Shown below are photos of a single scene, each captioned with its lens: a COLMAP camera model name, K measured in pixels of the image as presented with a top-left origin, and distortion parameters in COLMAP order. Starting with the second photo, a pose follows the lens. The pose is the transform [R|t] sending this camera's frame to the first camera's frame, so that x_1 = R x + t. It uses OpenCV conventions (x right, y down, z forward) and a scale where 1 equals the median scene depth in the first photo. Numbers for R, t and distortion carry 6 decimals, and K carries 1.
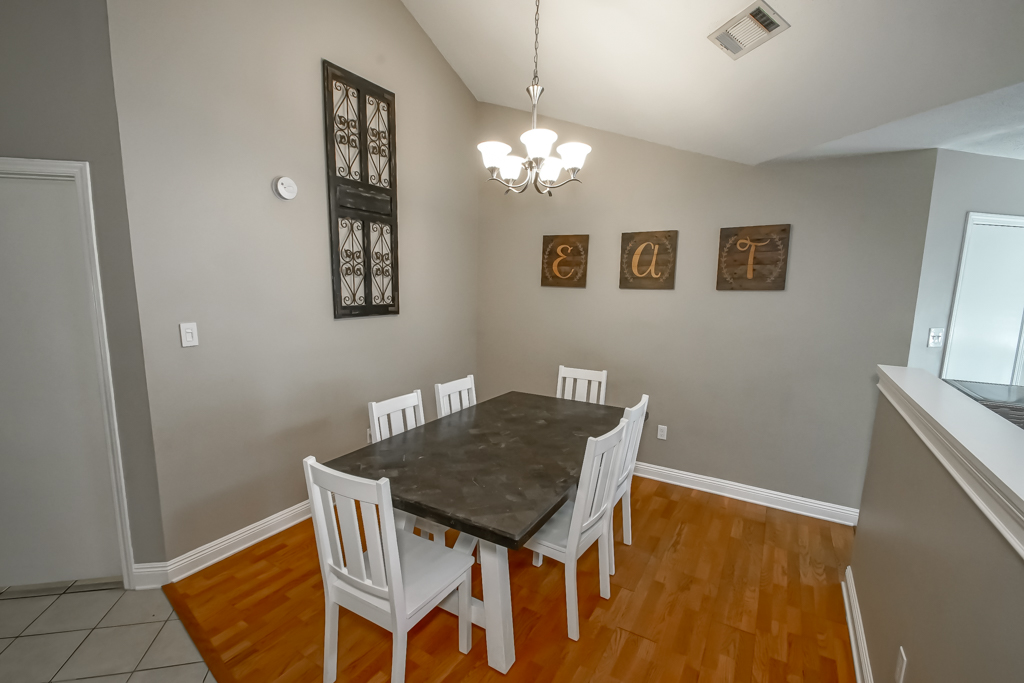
lens RADIAL K [[465.7, 0, 517.3], [0, 465.7, 356.2], [0, 0, 1]] dist [0.003045, -0.009373]
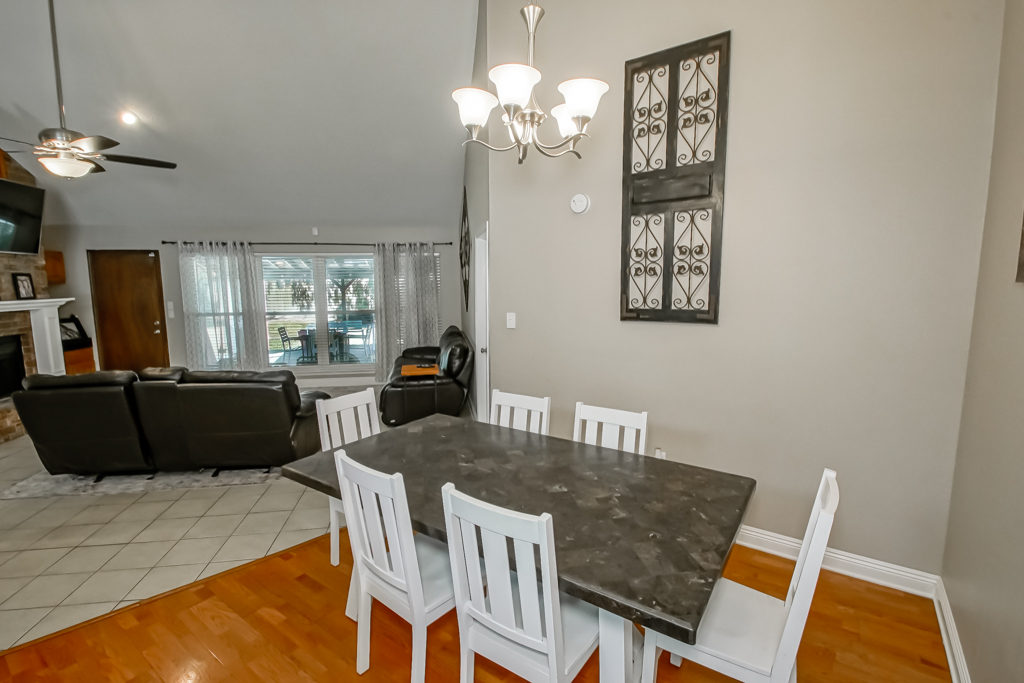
lens RADIAL K [[465.7, 0, 498.4], [0, 465.7, 347.7], [0, 0, 1]] dist [0.003045, -0.009373]
pose [[-0.102944, 0.108787, -0.988720, 0.596532], [-0.150402, 0.980870, 0.123583, -0.104873], [0.983251, 0.161427, -0.084613, 0.818823]]
